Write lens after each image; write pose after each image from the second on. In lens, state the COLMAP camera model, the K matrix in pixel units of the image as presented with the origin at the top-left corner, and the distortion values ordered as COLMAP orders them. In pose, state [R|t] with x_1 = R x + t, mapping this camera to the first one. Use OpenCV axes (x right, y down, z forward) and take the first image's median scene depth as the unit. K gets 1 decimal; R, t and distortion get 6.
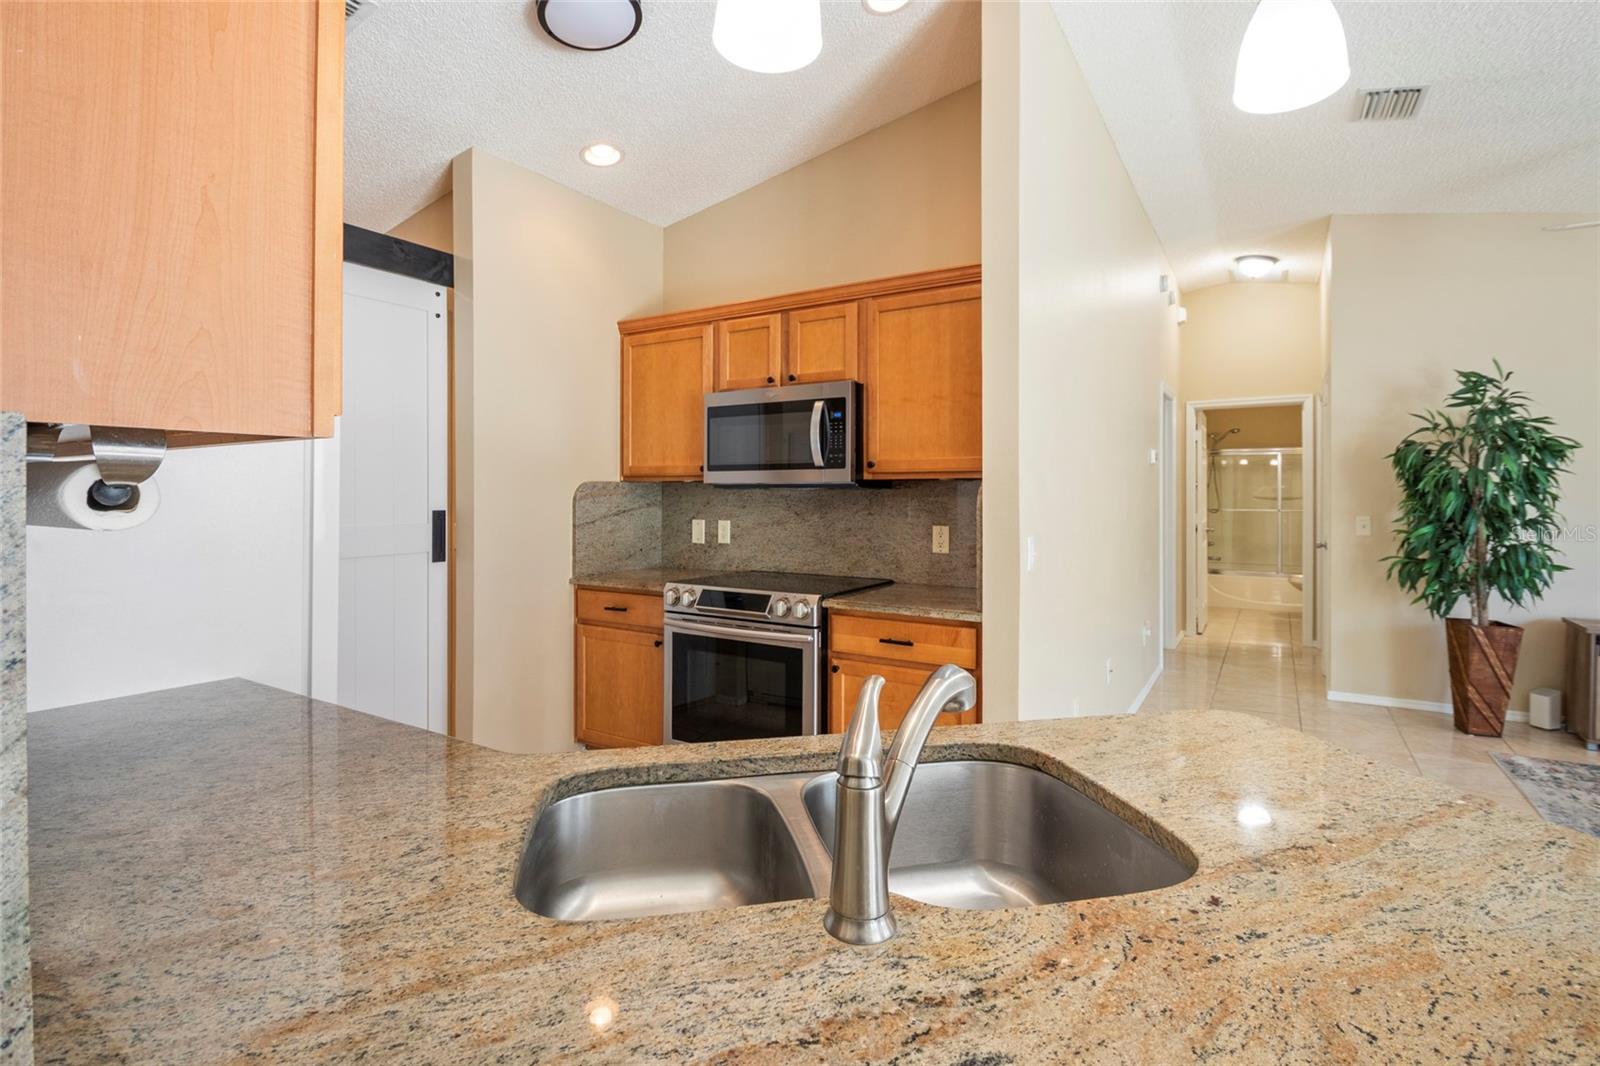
lens RADIAL K [[766.1, 0, 795.5], [0, 766.1, 490.9], [0, 0, 1]] dist [0.012376, -0.018892]
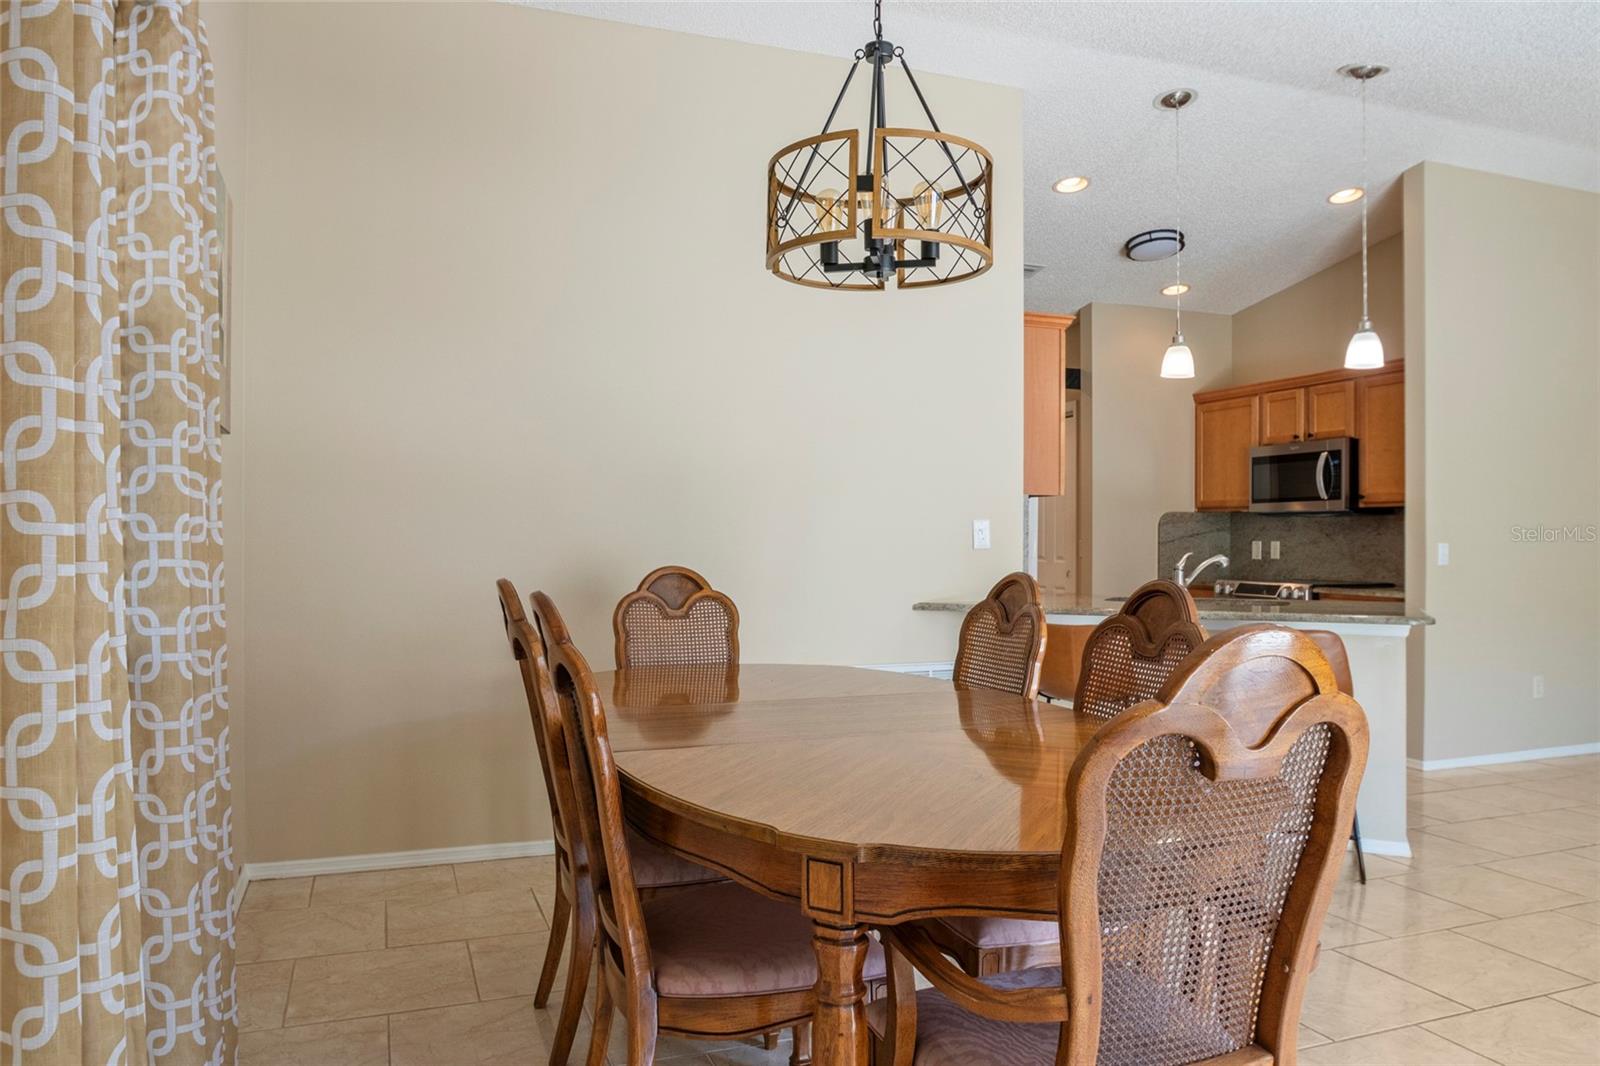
lens RADIAL K [[1122.0, 0, 787.8], [0, 1122.0, 536.0], [0, 0, 1]] dist [-0.038873, 0.004364]
pose [[0.788978, 0.000849, -0.614421, 0.411640], [-0.002386, 0.999996, -0.001683, 0.034753], [0.614416, 0.002793, 0.788977, -0.987639]]
